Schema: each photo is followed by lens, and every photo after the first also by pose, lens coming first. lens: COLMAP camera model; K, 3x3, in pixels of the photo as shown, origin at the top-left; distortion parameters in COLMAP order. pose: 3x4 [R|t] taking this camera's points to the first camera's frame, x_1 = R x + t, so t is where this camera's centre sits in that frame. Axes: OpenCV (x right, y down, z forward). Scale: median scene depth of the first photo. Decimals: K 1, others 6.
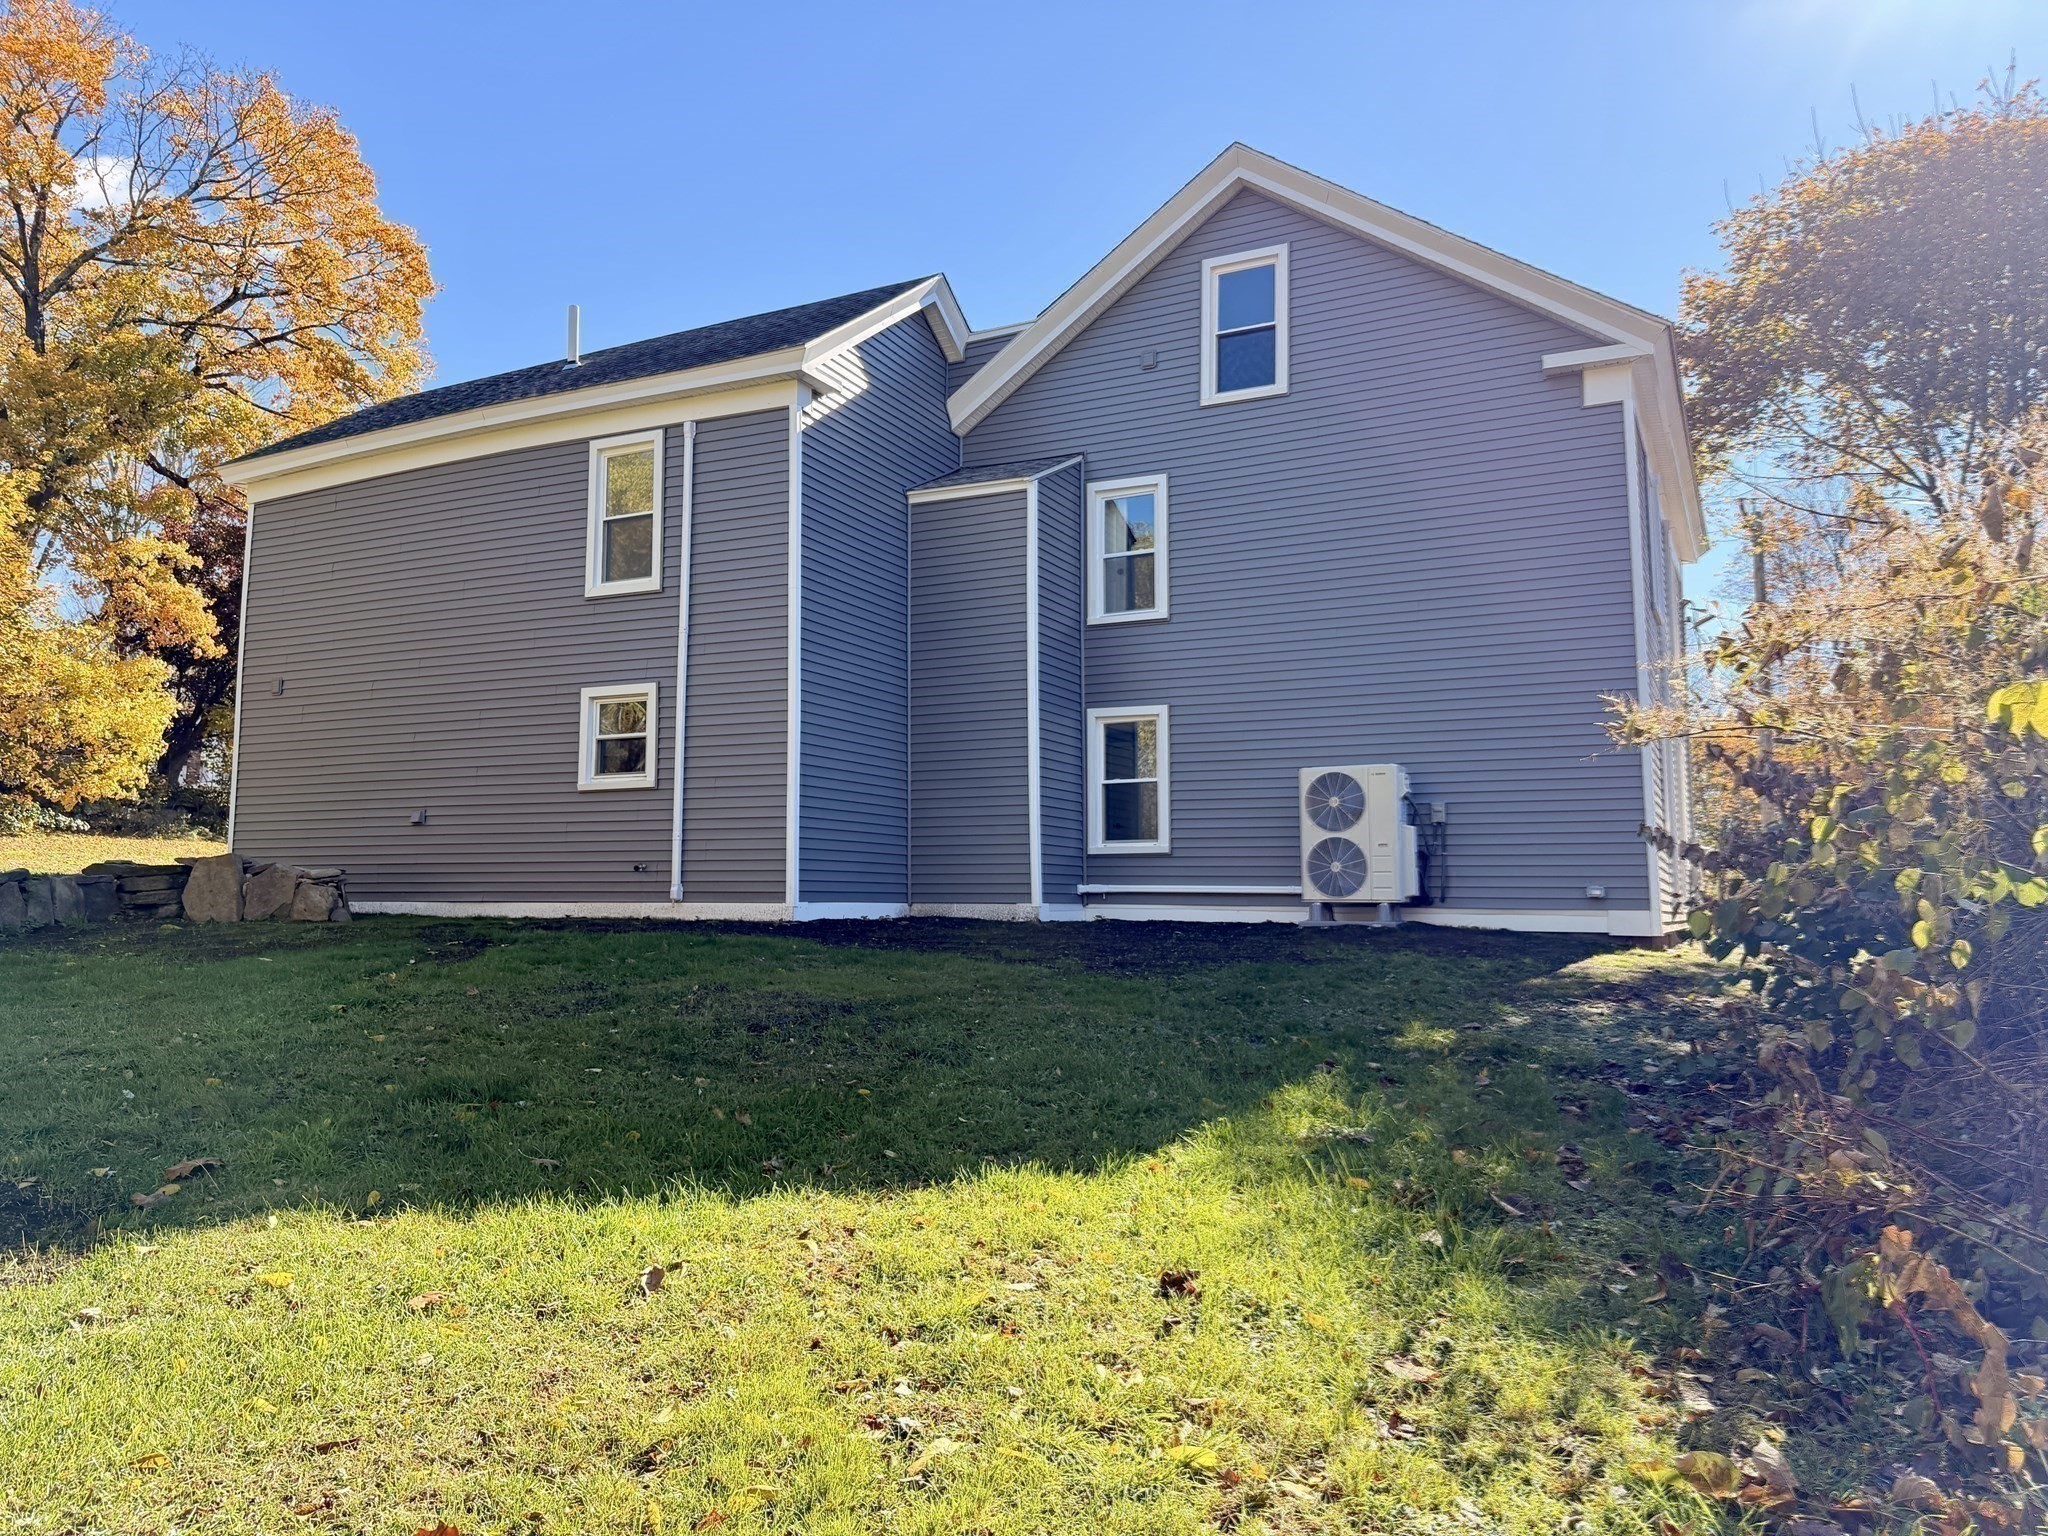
lens RADIAL K [[1435.4, 0, 1023.4], [0, 1435.4, 775.9], [0, 0, 1]] dist [0.056782, -0.002218]
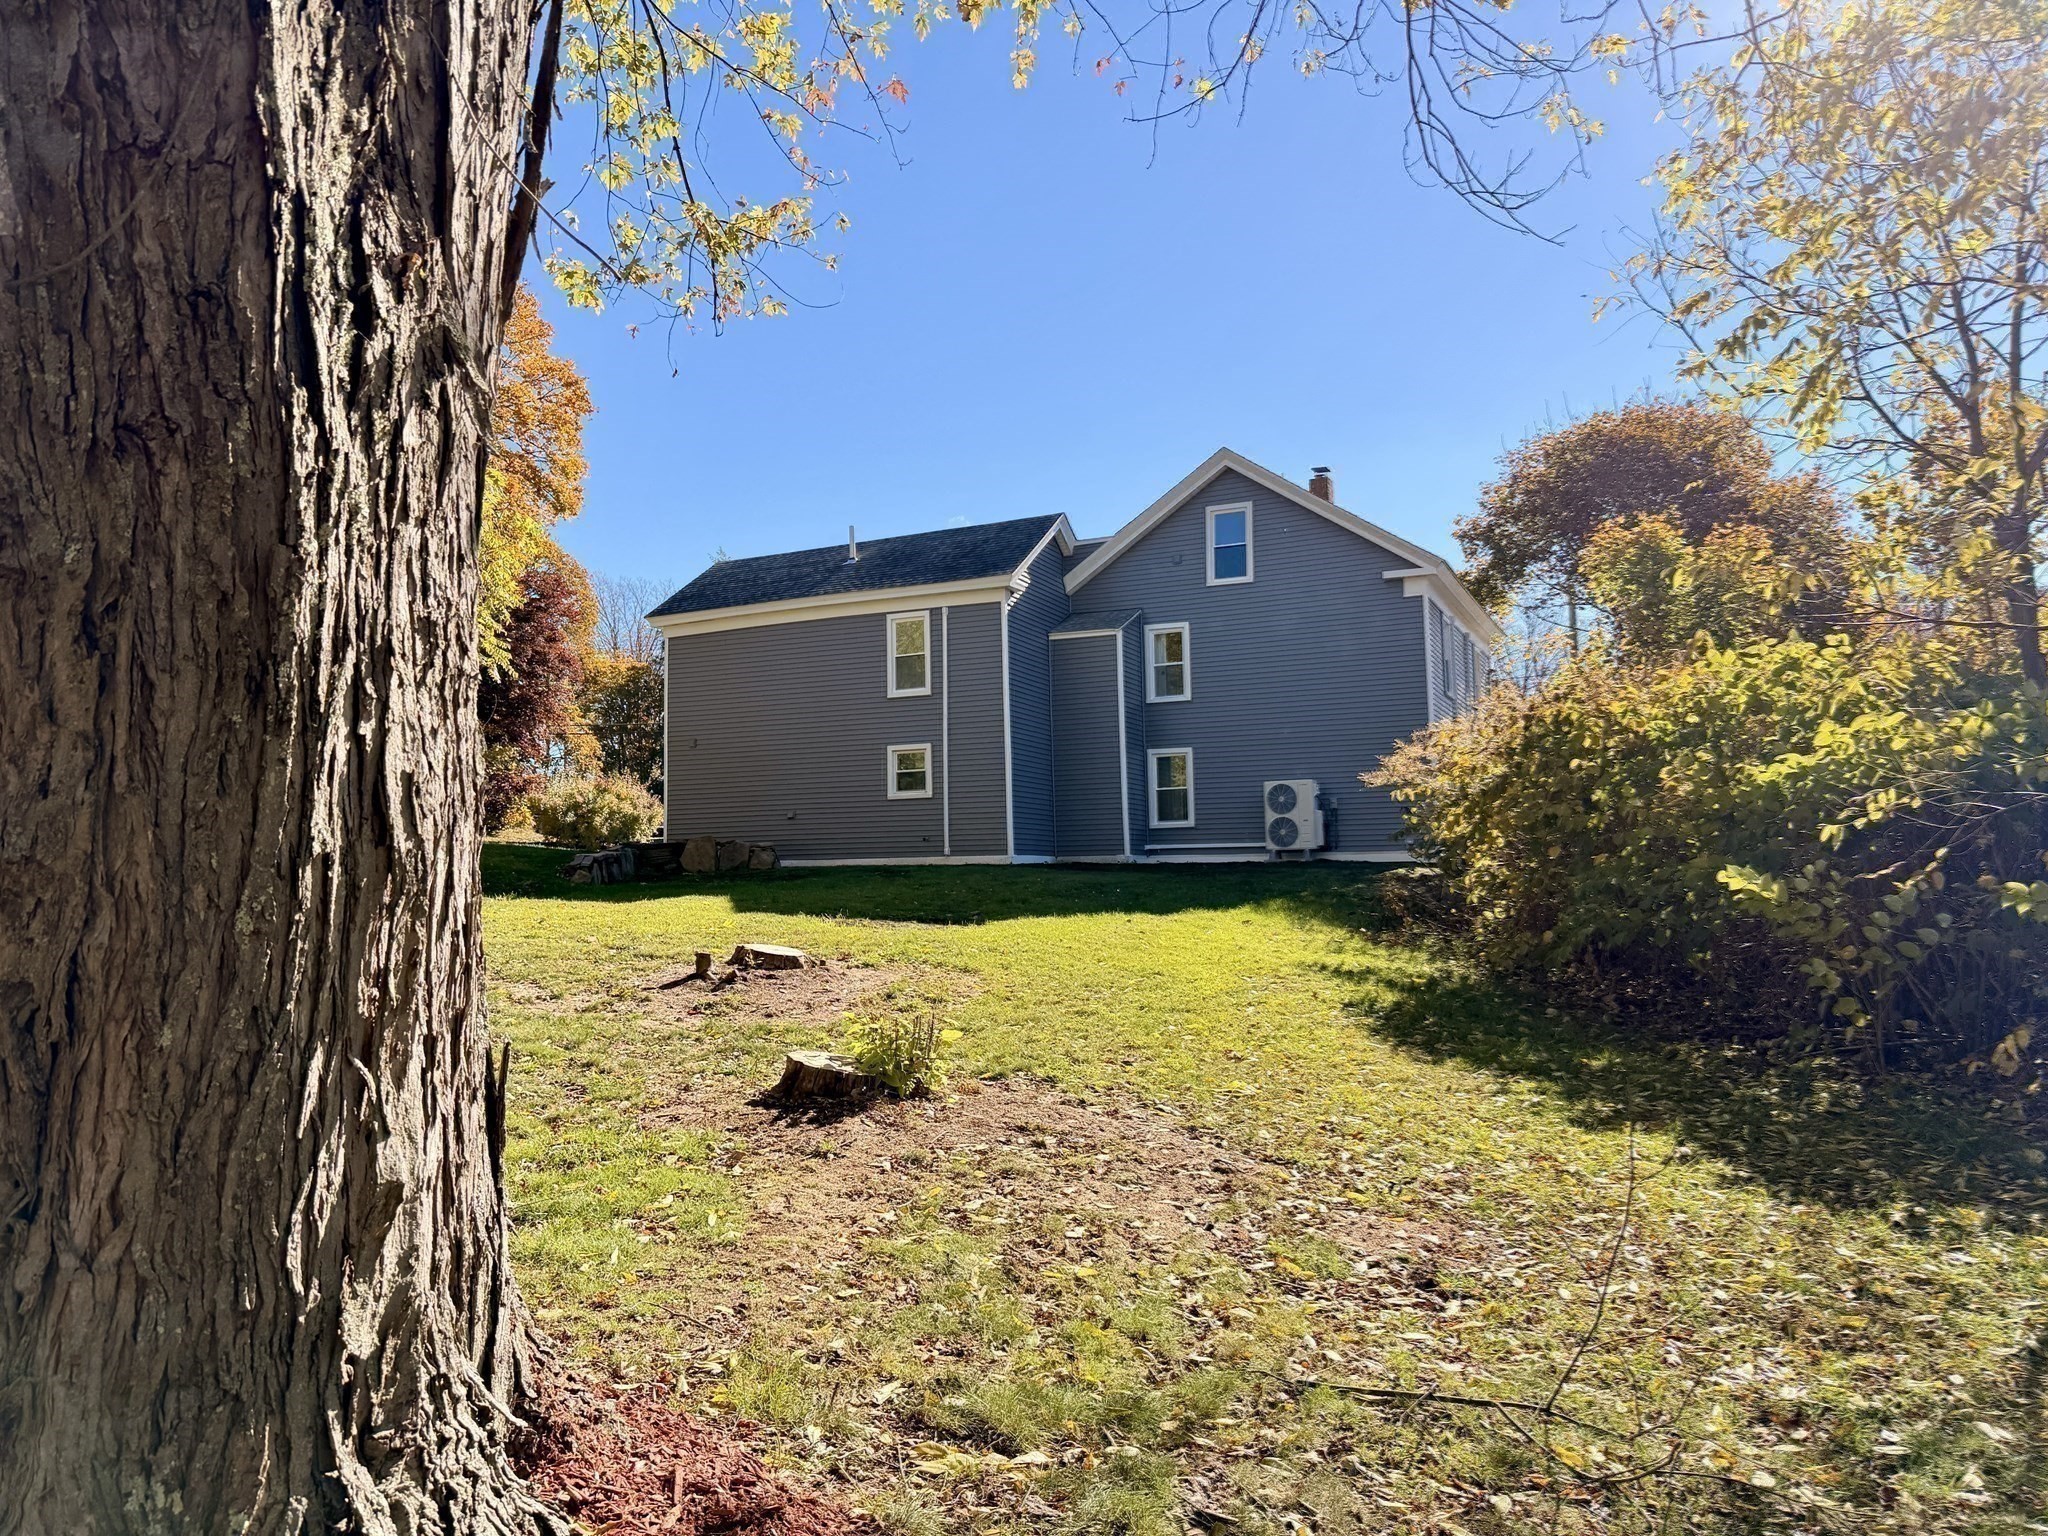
lens RADIAL K [[1435.4, 0, 1026.3], [0, 1435.4, 774.4], [0, 0, 1]] dist [0.056782, -0.002218]
pose [[0.999176, -0.017163, 0.036779, -0.192884], [0.016721, 0.999785, 0.012293, -0.042985], [-0.036982, -0.011668, 0.999248, -0.895962]]
